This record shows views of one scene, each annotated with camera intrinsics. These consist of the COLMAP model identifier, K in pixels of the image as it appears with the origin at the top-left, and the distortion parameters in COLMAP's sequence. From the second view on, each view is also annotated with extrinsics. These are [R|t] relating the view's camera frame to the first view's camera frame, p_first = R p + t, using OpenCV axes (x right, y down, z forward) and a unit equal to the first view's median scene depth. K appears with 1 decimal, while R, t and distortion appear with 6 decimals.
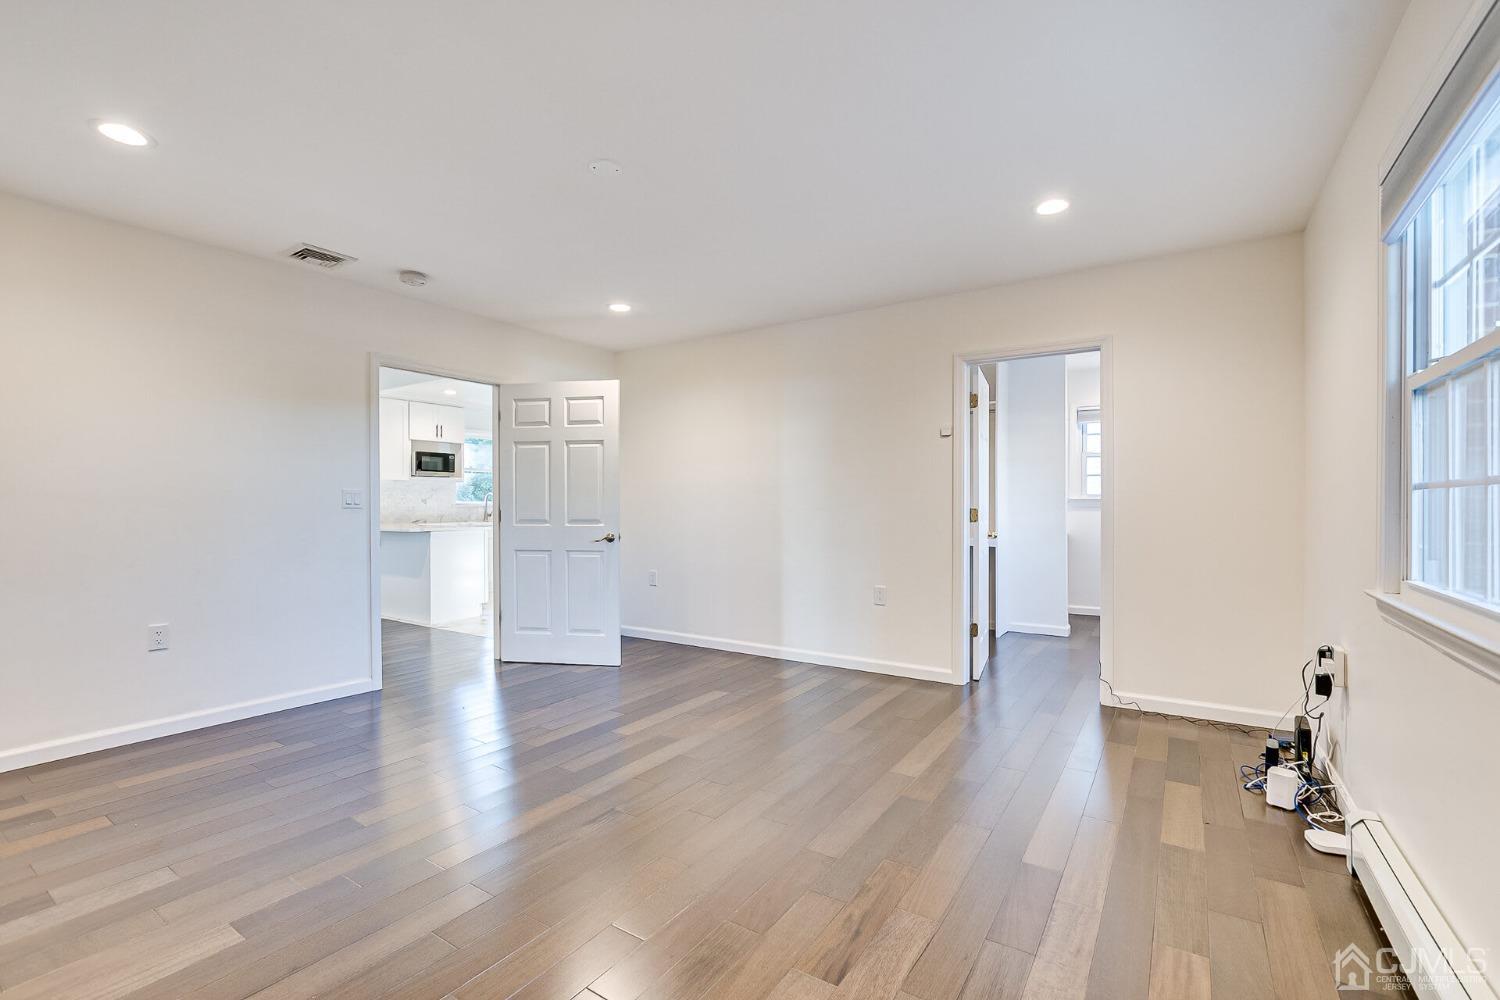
lens RADIAL K [[654.9, 0, 746.2], [0, 654.9, 509.7], [0, 0, 1]] dist [-0.027480, 0.000332]
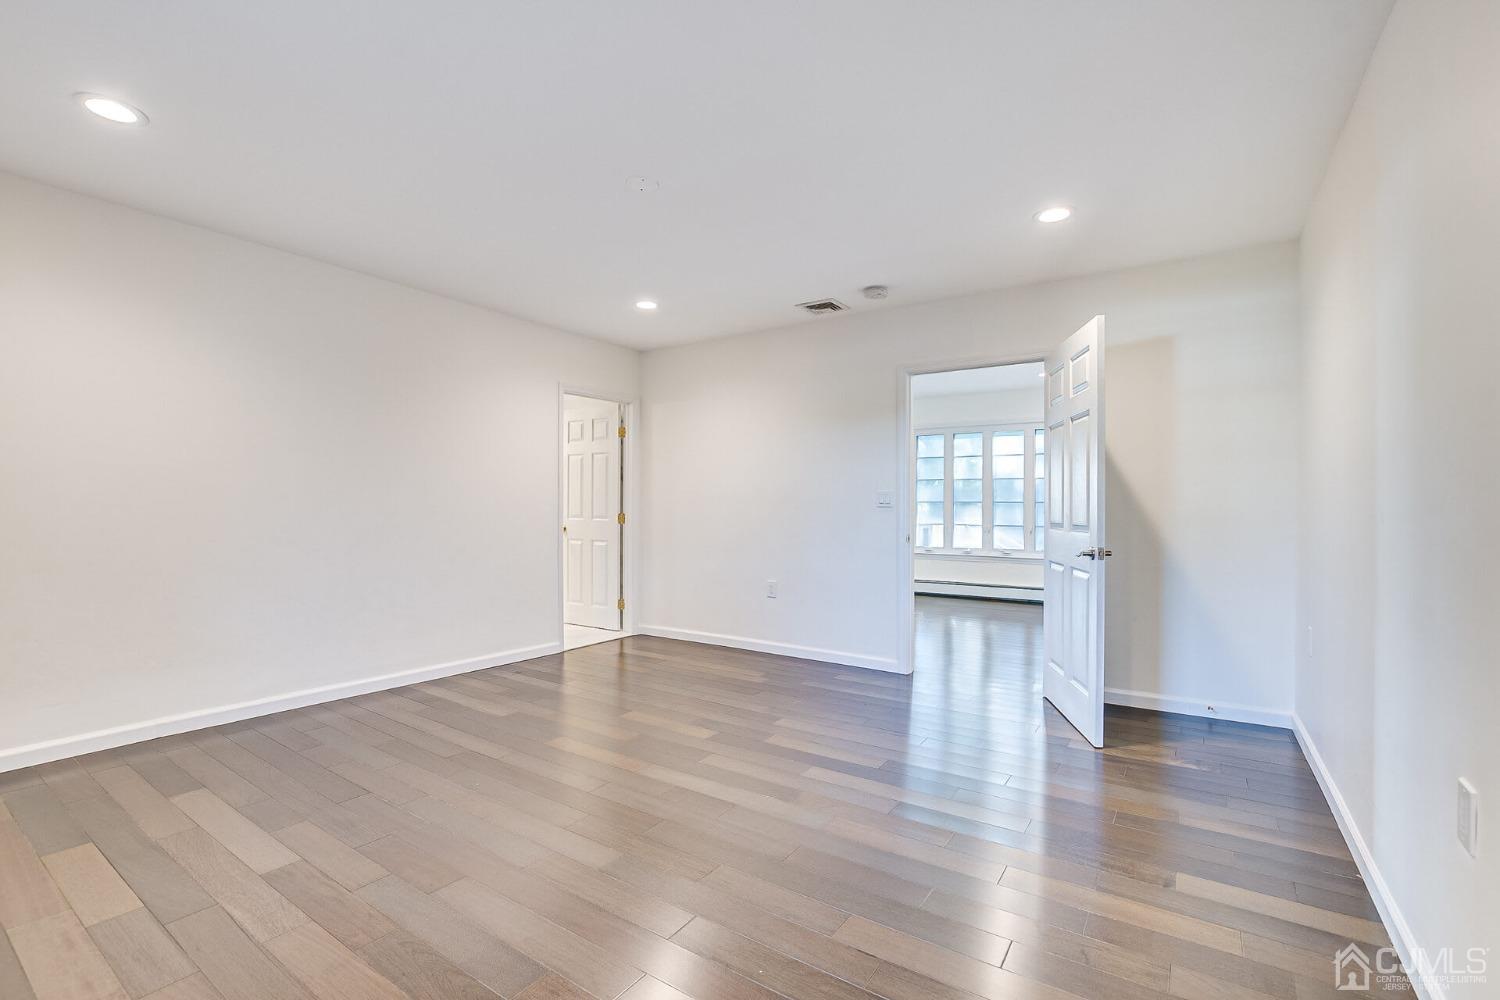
lens RADIAL K [[654.9, 0, 746.2], [0, 654.9, 509.7], [0, 0, 1]] dist [-0.027480, 0.000332]
pose [[-0.015276, 0.003360, -0.999878, 0.678334], [-0.008444, 0.999958, 0.003490, 0.000160], [0.999848, 0.008497, -0.015247, 0.960325]]
